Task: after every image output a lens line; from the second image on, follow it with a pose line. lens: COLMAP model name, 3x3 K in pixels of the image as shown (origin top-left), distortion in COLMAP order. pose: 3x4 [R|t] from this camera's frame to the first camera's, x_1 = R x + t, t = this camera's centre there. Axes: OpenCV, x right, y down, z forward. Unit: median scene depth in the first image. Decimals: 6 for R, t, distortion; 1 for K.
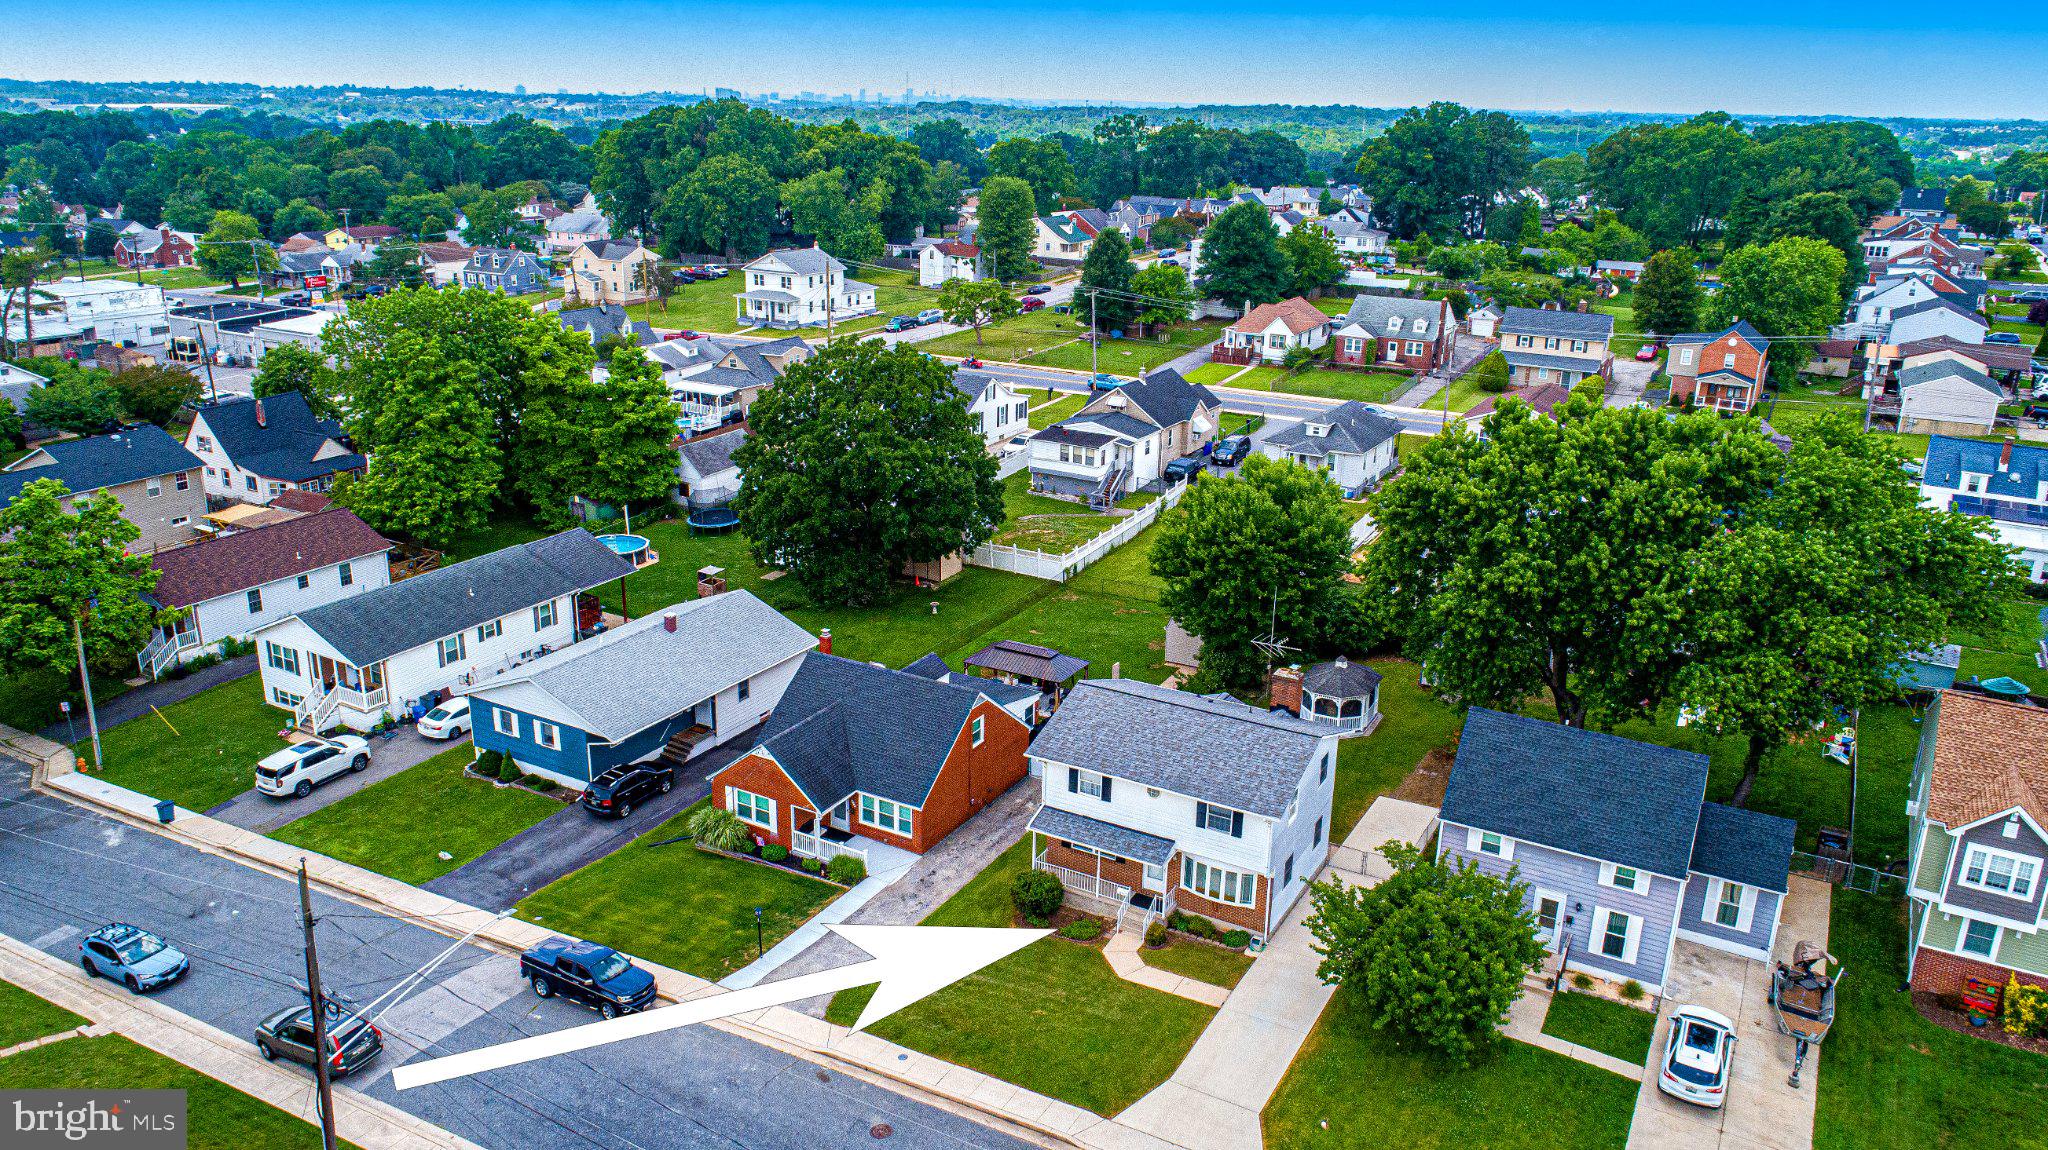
lens RADIAL K [[1441.1, 0, 1024.0], [0, 1441.1, 575.0], [0, 0, 1]] dist [-0.013273, 0.007156]
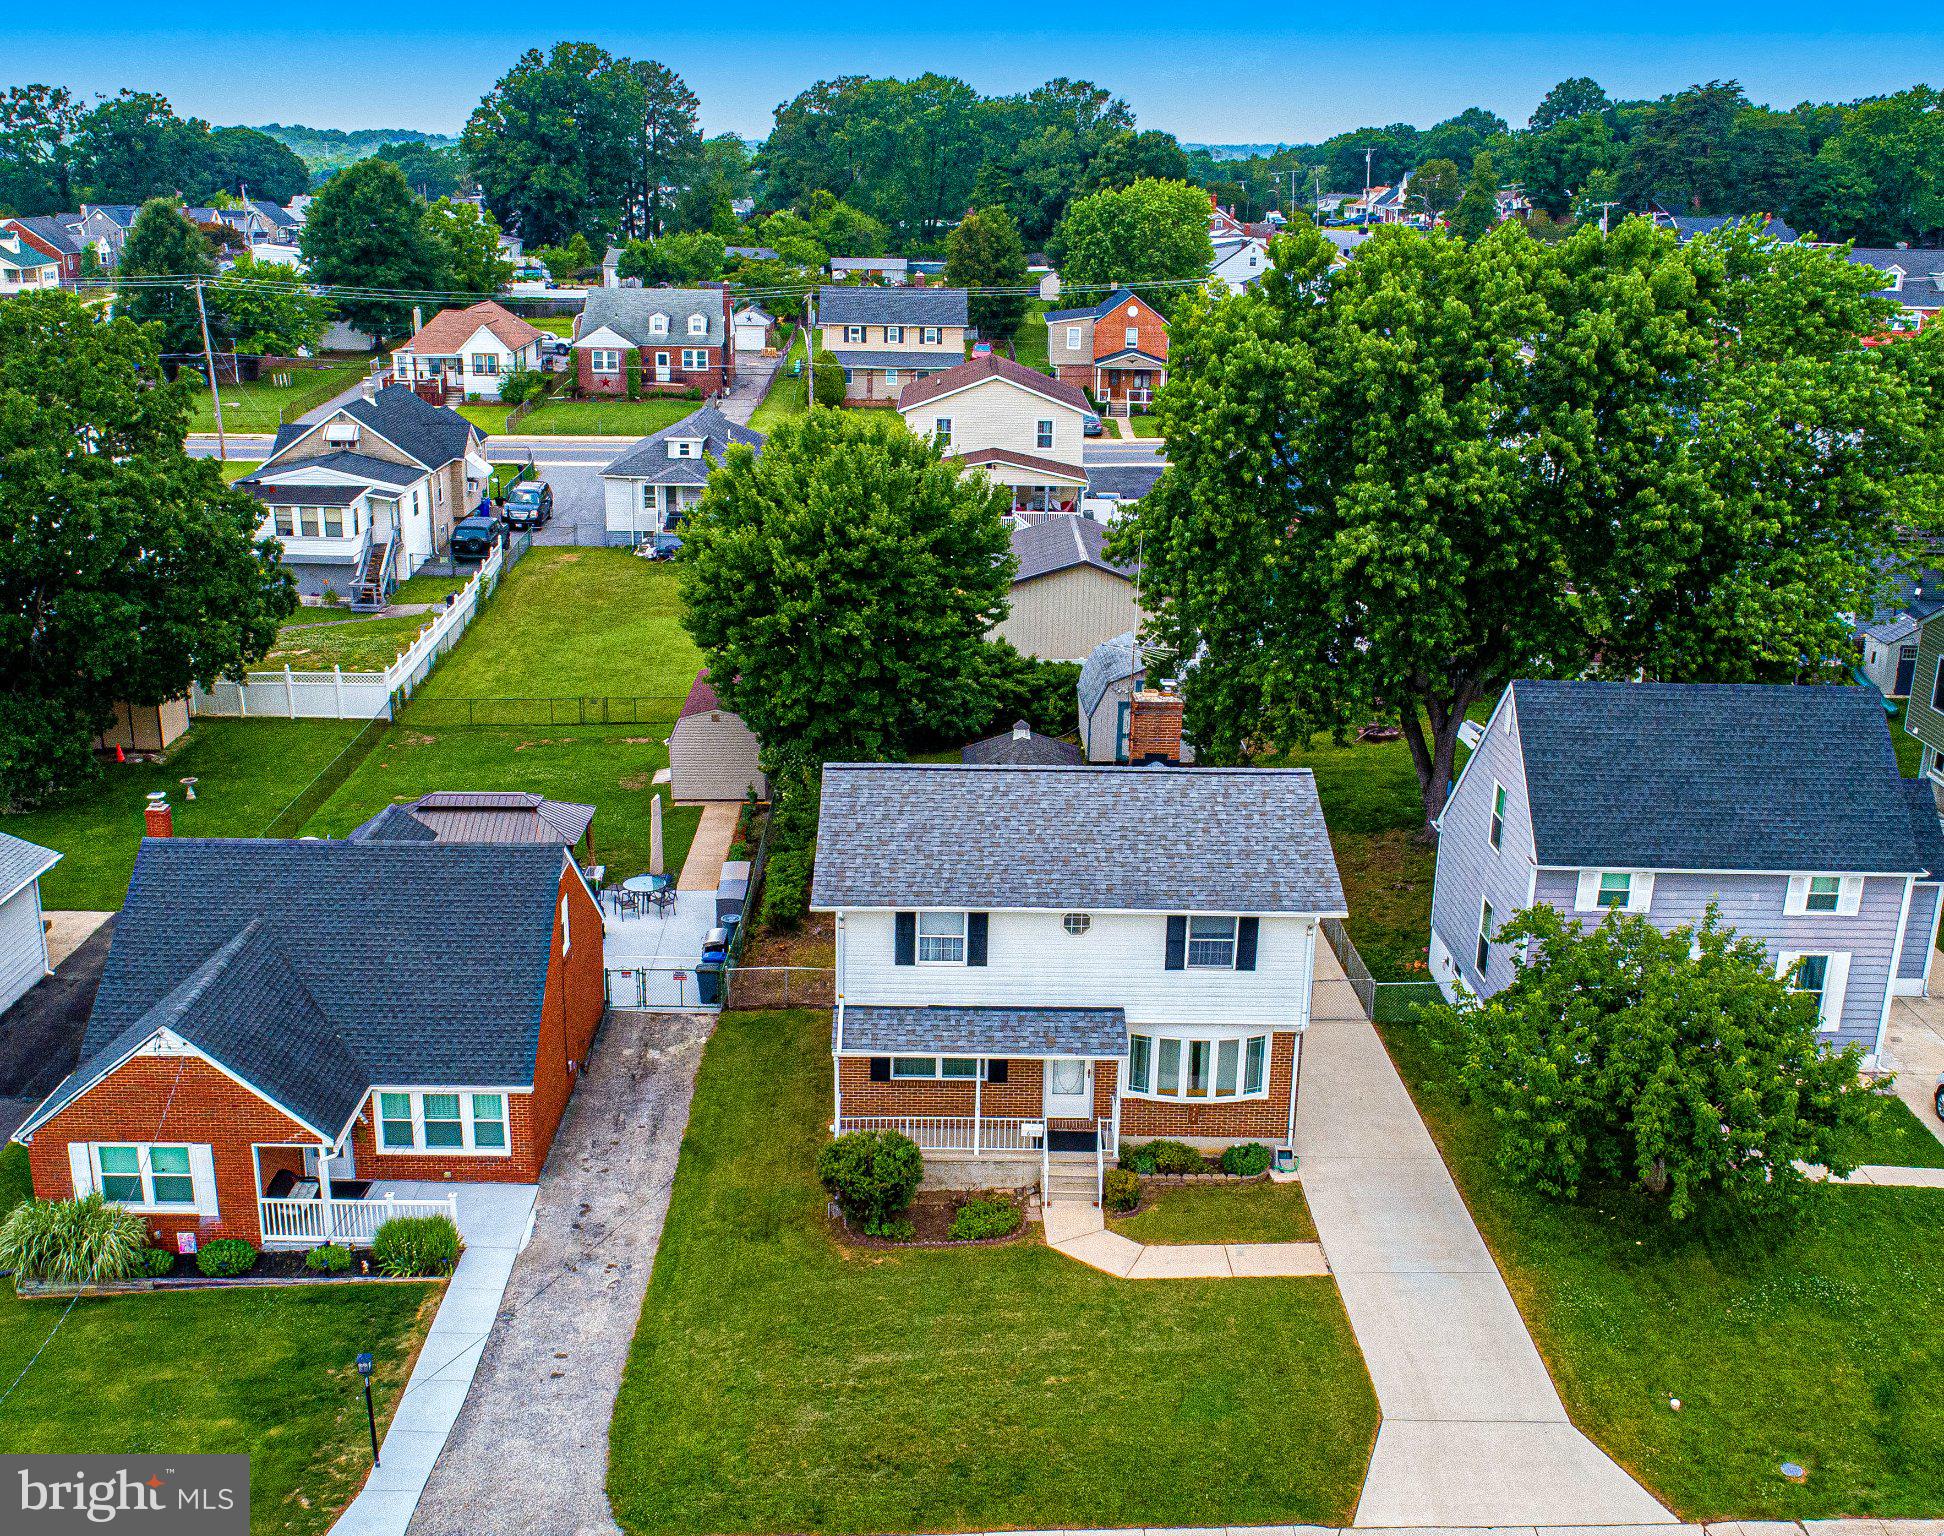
lens RADIAL K [[2021.6, 0, 952.9], [0, 2021.6, 820.0], [0, 0, 1]] dist [-0.006282, -0.012871]
pose [[0.868128, -0.162304, 0.469053, -0.170912], [0.156748, 0.986312, 0.051178, 0.040792], [-0.470939, 0.029094, 0.881686, 0.221300]]
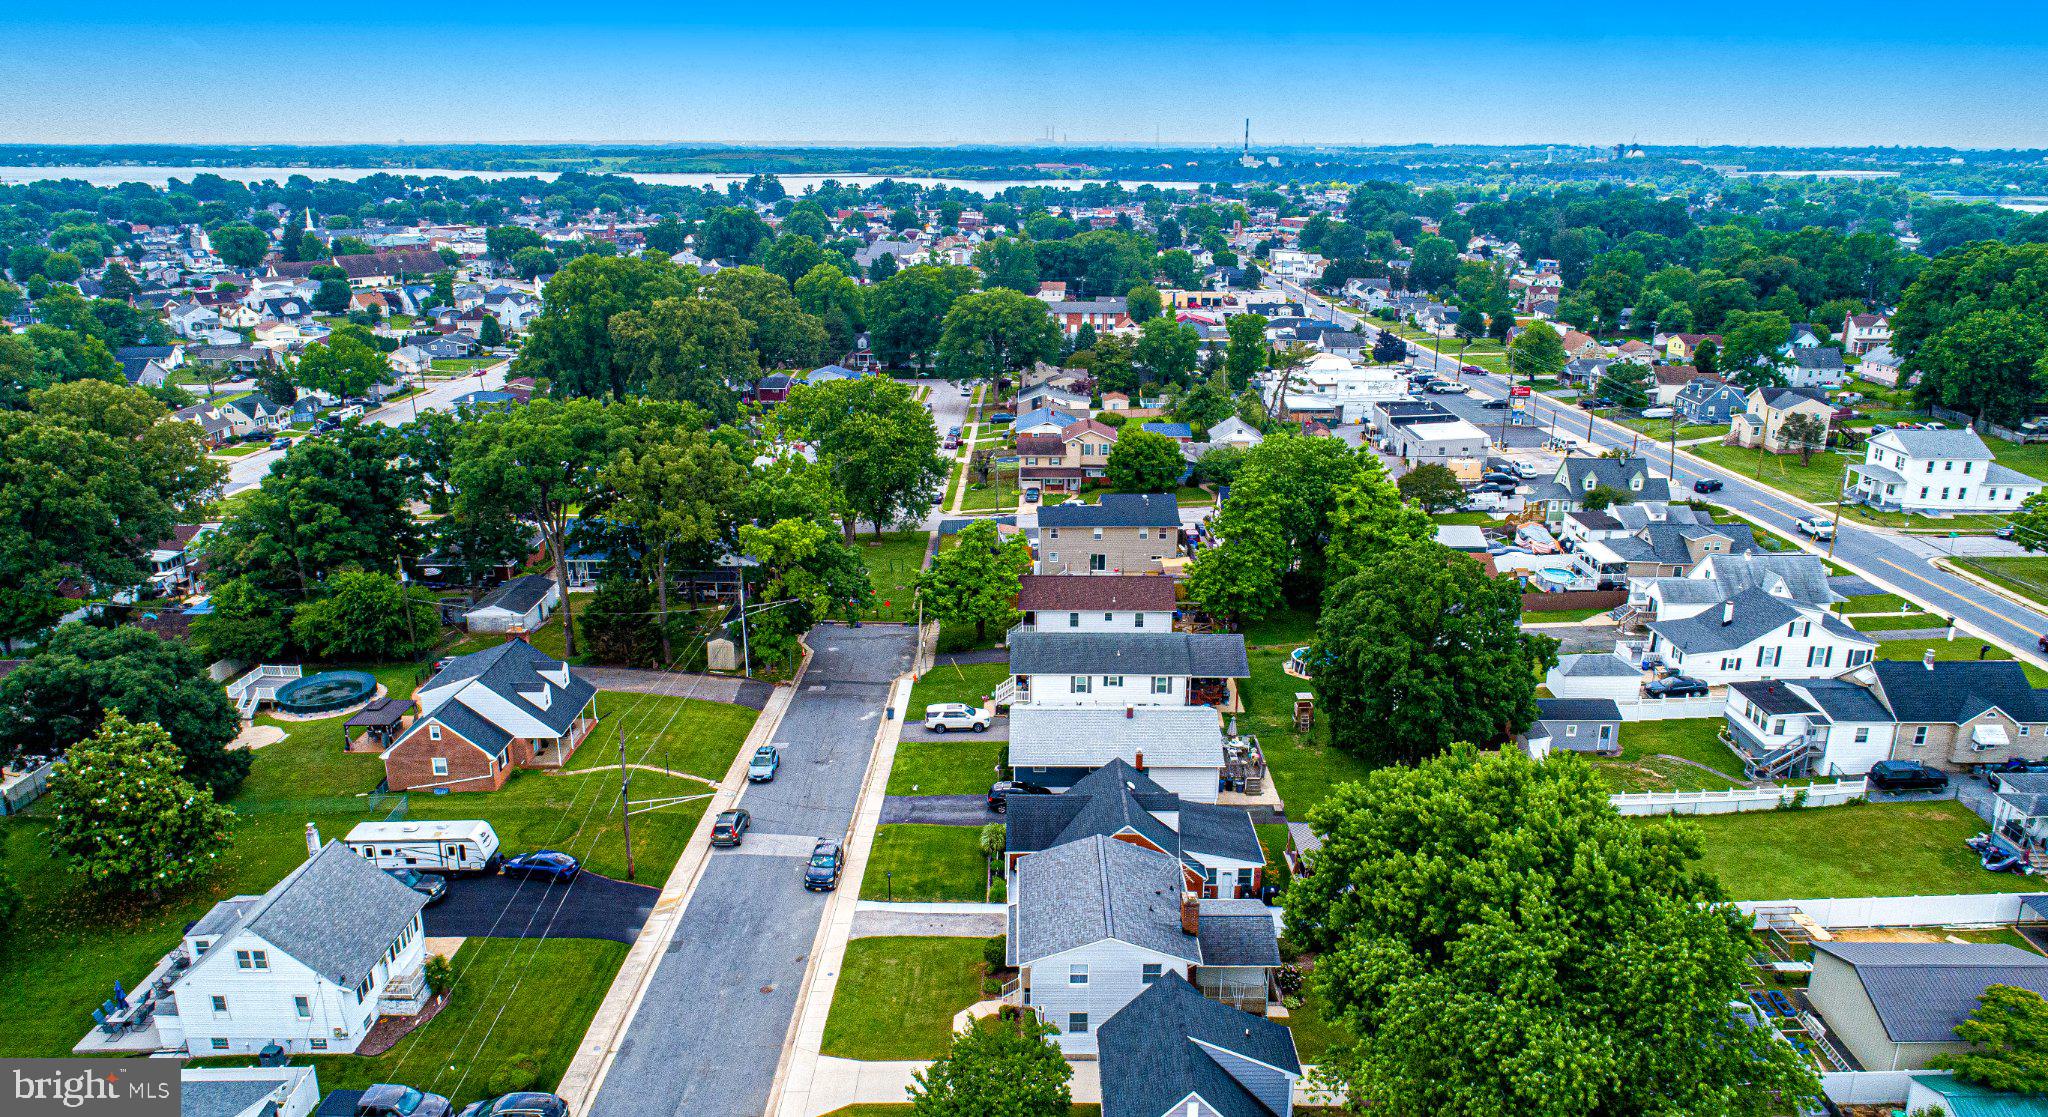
lens RADIAL K [[1365.3, 0, 1033.4], [0, 1365.3, 602.7], [0, 0, 1]] dist [-0.005984, -0.001163]
pose [[0.495180, 0.261890, -0.828378, 0.654658], [-0.265818, 0.953429, 0.142526, -0.194157], [0.827126, 0.149622, 0.541734, 0.144128]]
